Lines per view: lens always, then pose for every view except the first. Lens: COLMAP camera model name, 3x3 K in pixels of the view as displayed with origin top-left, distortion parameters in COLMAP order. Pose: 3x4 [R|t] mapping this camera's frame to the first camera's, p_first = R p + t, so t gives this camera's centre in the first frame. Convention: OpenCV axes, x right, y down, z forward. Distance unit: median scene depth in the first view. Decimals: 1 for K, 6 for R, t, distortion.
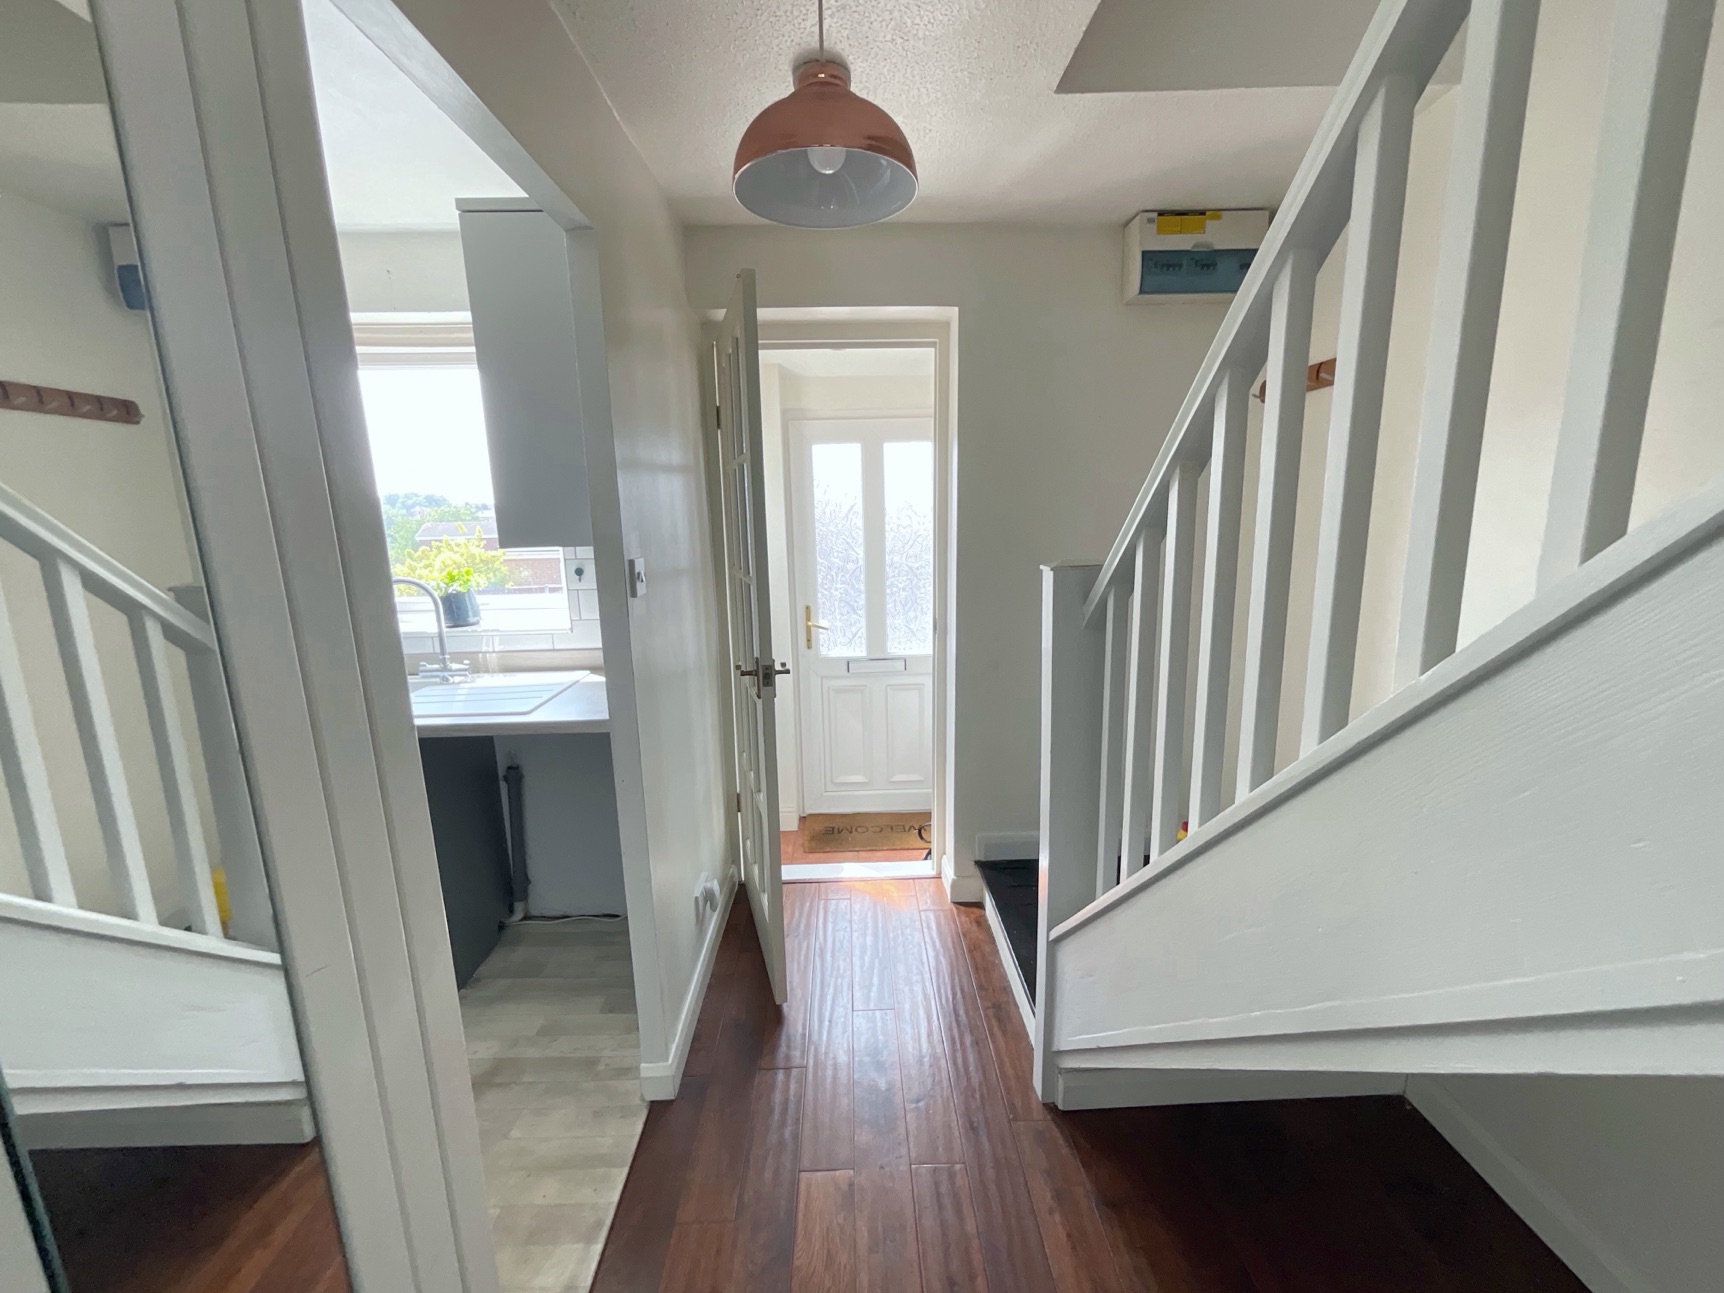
lens RADIAL K [[700.1, 0, 862.0], [0, 700.1, 646.5], [0, 0, 1]] dist [-0.002619, 0.001104]
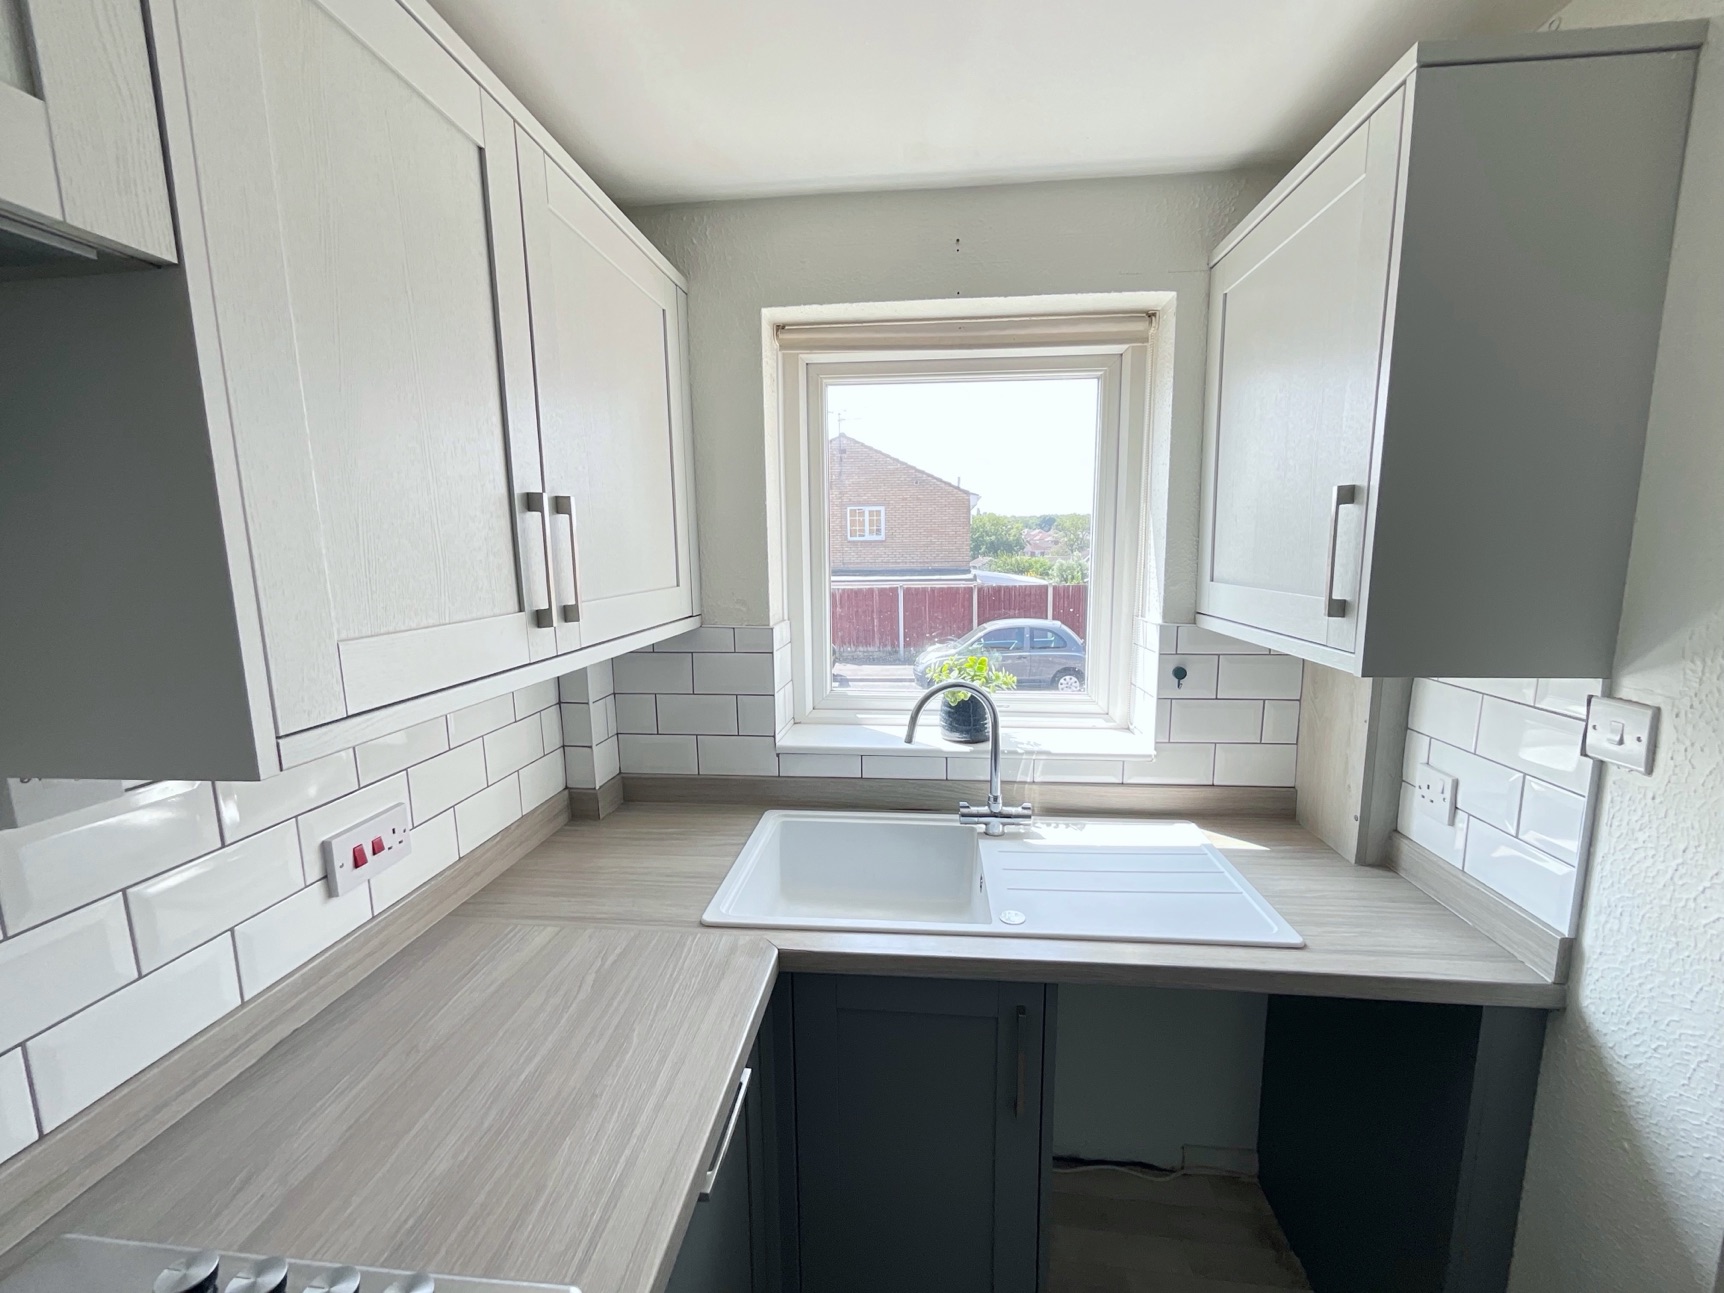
lens RADIAL K [[700.1, 0, 862.0], [0, 700.1, 646.5], [0, 0, 1]] dist [-0.002619, 0.001104]
pose [[0.991824, 0.030195, -0.123987, -0.637056], [-0.035538, 0.998523, -0.041104, -0.095534], [0.122563, 0.045174, 0.991432, 0.299679]]
